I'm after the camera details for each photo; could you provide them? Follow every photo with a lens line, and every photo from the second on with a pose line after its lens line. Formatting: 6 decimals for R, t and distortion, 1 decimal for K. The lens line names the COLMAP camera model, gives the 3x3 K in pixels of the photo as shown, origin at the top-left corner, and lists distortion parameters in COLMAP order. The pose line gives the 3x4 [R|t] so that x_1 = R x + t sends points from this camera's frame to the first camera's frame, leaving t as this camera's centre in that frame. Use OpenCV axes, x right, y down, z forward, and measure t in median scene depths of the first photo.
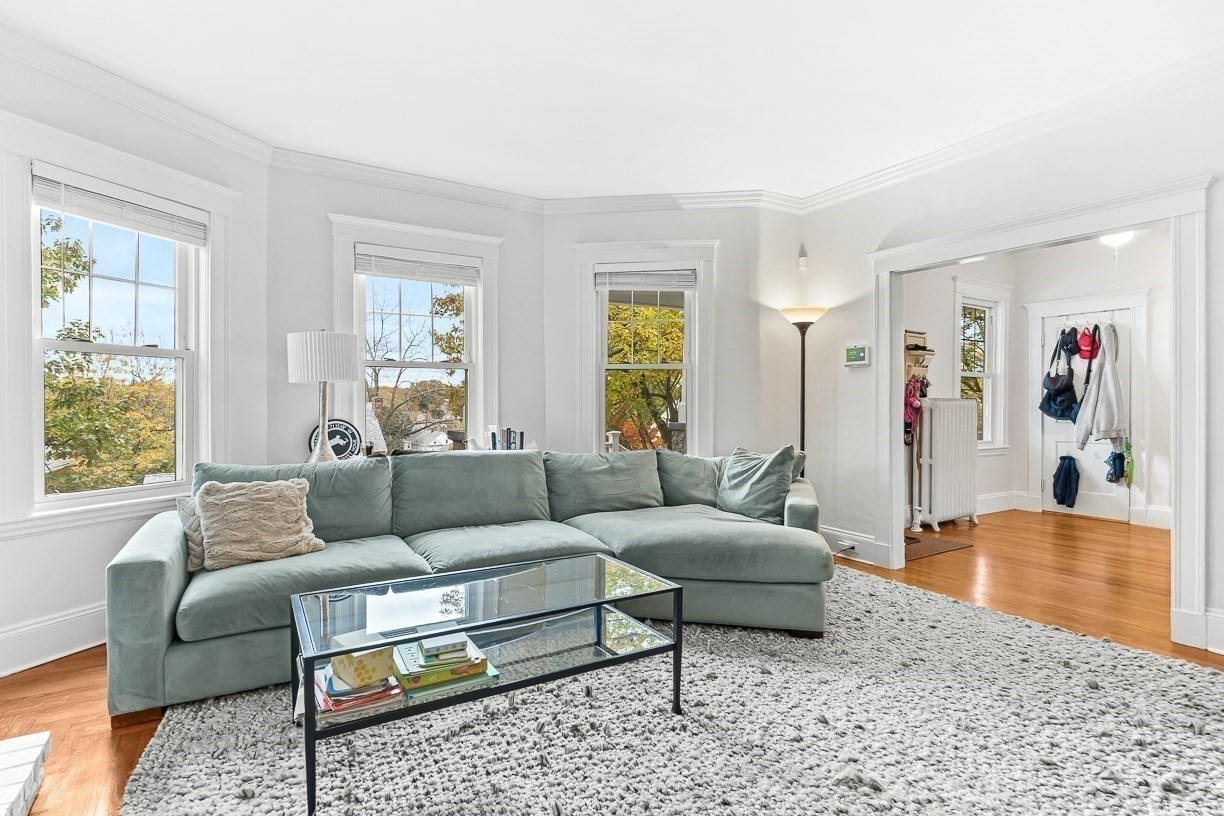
lens RADIAL K [[607.7, 0, 610.7], [0, 607.7, 410.9], [0, 0, 1]] dist [0.005676, 0.001108]
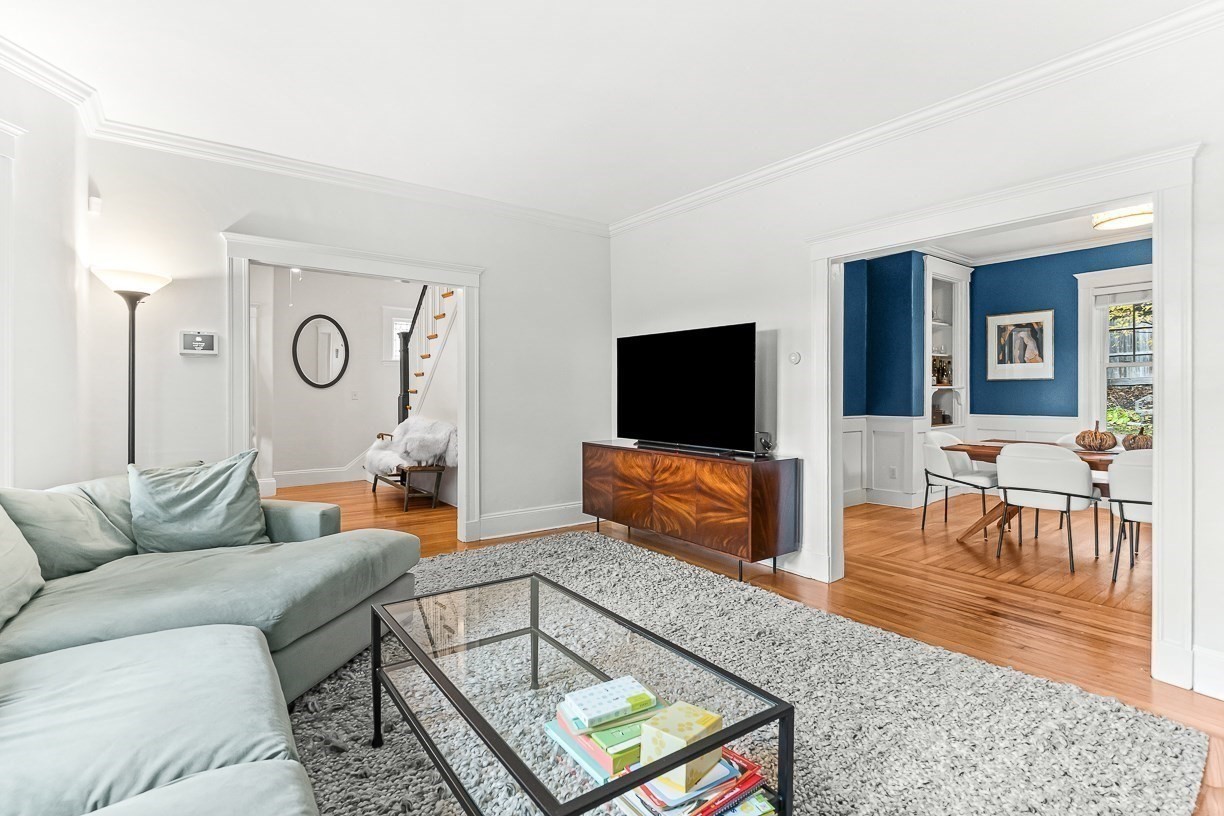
lens RADIAL K [[607.7, 0, 614.1], [0, 607.7, 400.8], [0, 0, 1]] dist [0.005676, 0.001108]
pose [[-0.094684, -0.005794, 0.995491, -0.572734], [0.007316, 0.999952, 0.006516, -0.012873], [-0.995481, 0.007900, -0.094637, 0.565360]]
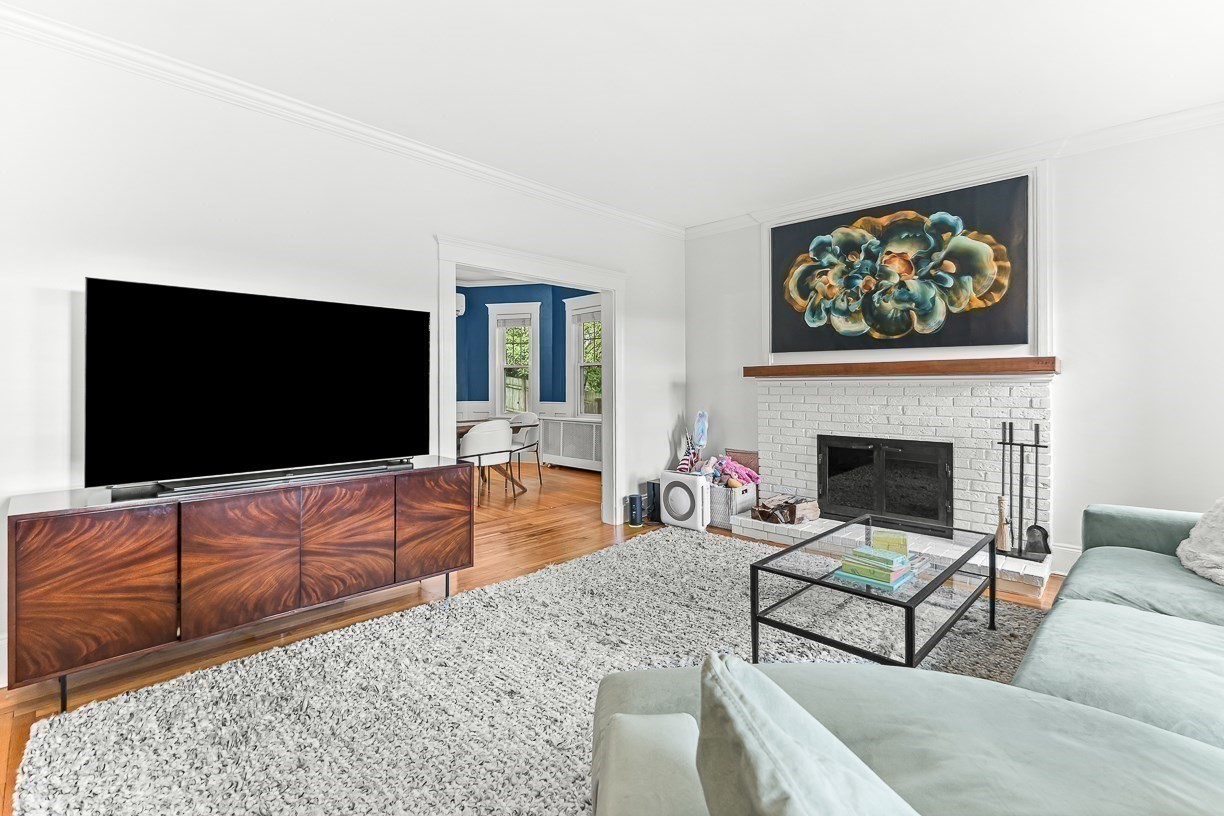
lens RADIAL K [[552.1, 0, 608.2], [0, 552.1, 382.5], [0, 0, 1]] dist [-0.002794, 0.000062]
pose [[-0.970103, 0.005941, -0.242620, 0.358892], [0.003726, 0.999947, 0.009589, -0.036220], [0.242664, 0.008398, -0.970074, 1.101851]]
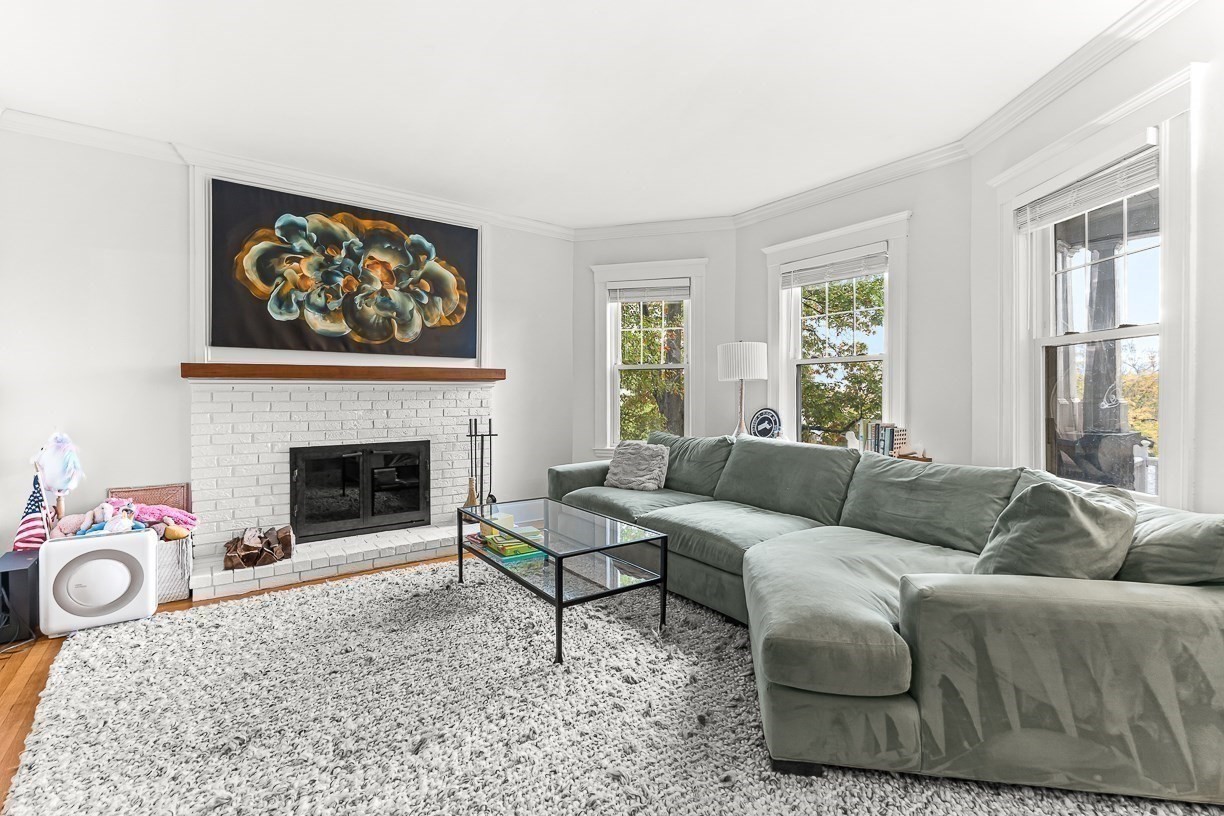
lens RADIAL K [[552.1, 0, 612.8], [0, 552.1, 396.9], [0, 0, 1]] dist [-0.002794, 0.000062]
pose [[0.082211, 0.008710, -0.996577, 0.677287], [-0.007561, 0.999938, 0.008116, -0.017381], [0.996586, 0.006868, 0.082272, 0.582492]]
